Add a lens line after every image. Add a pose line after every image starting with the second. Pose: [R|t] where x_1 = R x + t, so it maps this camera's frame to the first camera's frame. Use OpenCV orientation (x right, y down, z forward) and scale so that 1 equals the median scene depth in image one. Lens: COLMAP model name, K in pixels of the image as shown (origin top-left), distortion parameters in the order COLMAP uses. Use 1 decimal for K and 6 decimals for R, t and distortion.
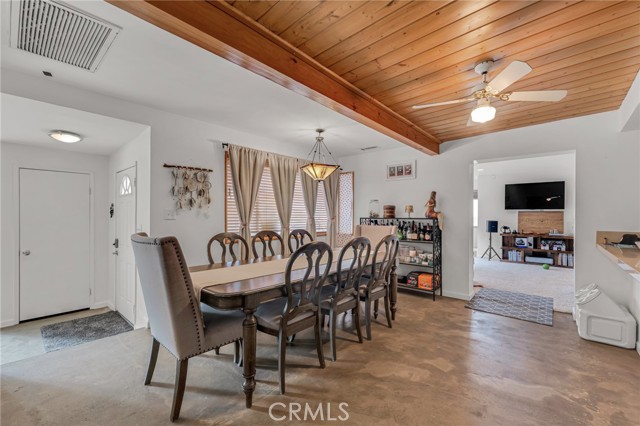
lens RADIAL K [[267.1, 0, 315.2], [0, 267.1, 215.9], [0, 0, 1]] dist [-0.001761, 0.001062]
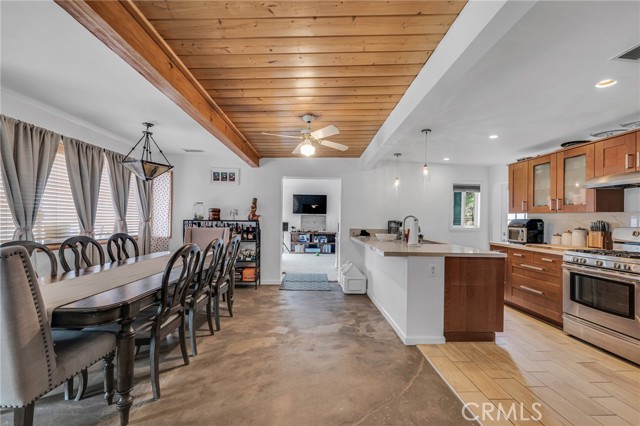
lens RADIAL K [[267.1, 0, 313.8], [0, 267.1, 218.9], [0, 0, 1]] dist [-0.001761, 0.001062]
pose [[0.738560, 0.004119, 0.674175, -0.219190], [-0.008577, 0.999958, 0.003287, -0.005662], [-0.674133, -0.008210, 0.738564, -0.069283]]
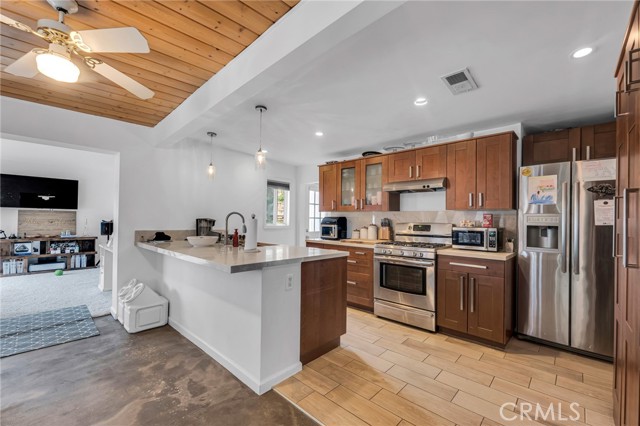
lens RADIAL K [[267.1, 0, 322.6], [0, 267.1, 217.0], [0, 0, 1]] dist [-0.001761, 0.001062]
pose [[0.020159, 0.006574, 0.999775, -0.029027], [-0.009765, 0.999932, -0.006379, 0.000441], [-0.999749, -0.009634, 0.020222, 0.200962]]
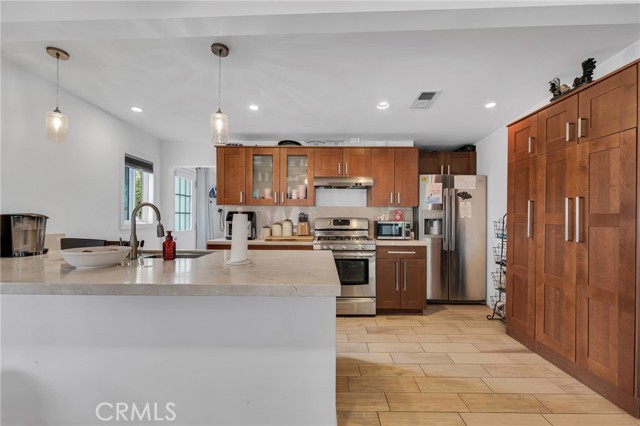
lens RADIAL K [[267.1, 0, 324.5], [0, 267.1, 216.7], [0, 0, 1]] dist [-0.001761, 0.001062]
pose [[-0.660343, -0.008902, 0.750911, 0.238266], [-0.007675, 0.999958, 0.005105, 0.003735], [-0.750925, -0.002392, -0.660383, 0.626484]]
